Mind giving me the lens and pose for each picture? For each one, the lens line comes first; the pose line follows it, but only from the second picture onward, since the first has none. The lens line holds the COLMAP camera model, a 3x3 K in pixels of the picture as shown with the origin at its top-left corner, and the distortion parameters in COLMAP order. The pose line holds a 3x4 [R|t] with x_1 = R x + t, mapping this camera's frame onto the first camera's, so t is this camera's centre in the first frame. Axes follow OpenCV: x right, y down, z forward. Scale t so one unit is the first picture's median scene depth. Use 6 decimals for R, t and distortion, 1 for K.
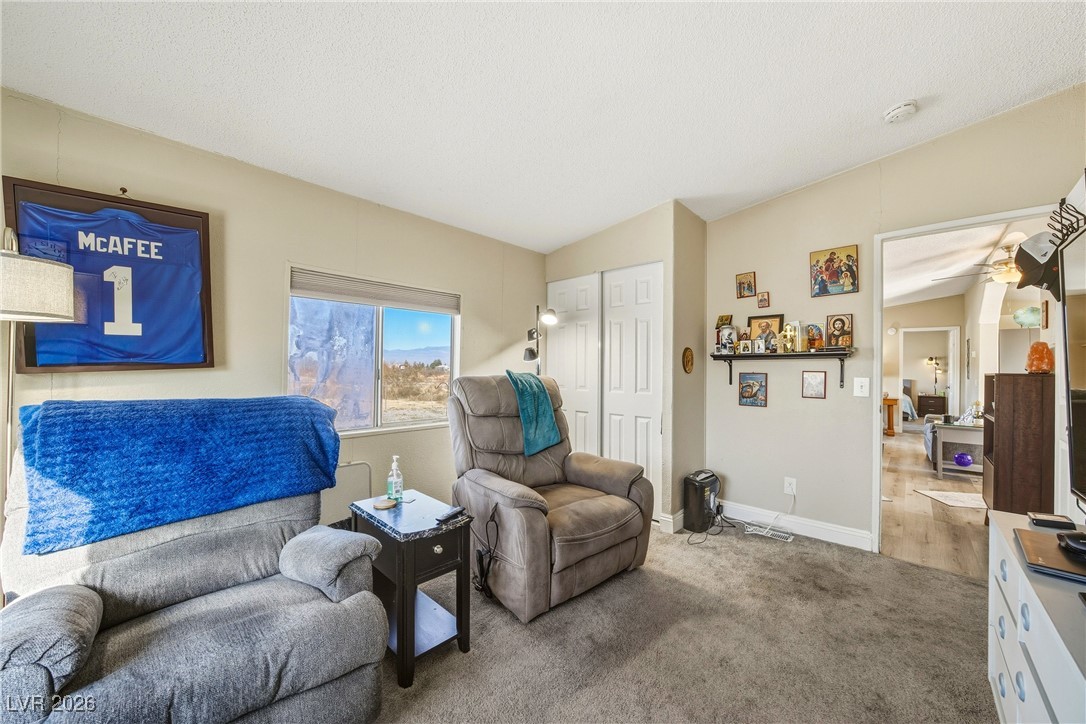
lens RADIAL K [[403.5, 0, 549.0], [0, 403.5, 358.4], [0, 0, 1]] dist [-0.016716, 0.000282]
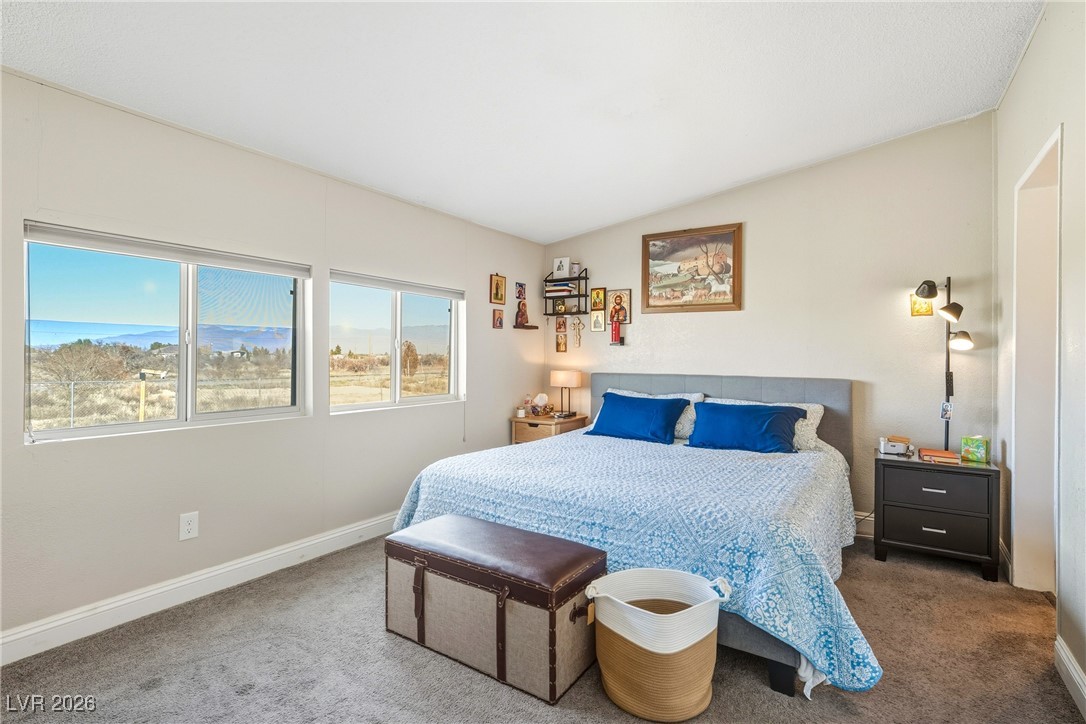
lens RADIAL K [[517.3, 0, 543.0], [0, 517.3, 362.0], [0, 0, 1]] dist [-0.000327, -0.000031]
pose [[0.988357, -0.021980, 0.150556, 0.706963], [0.017637, 0.999391, 0.030118, 0.030110], [-0.151127, -0.027112, 0.988143, 0.749095]]
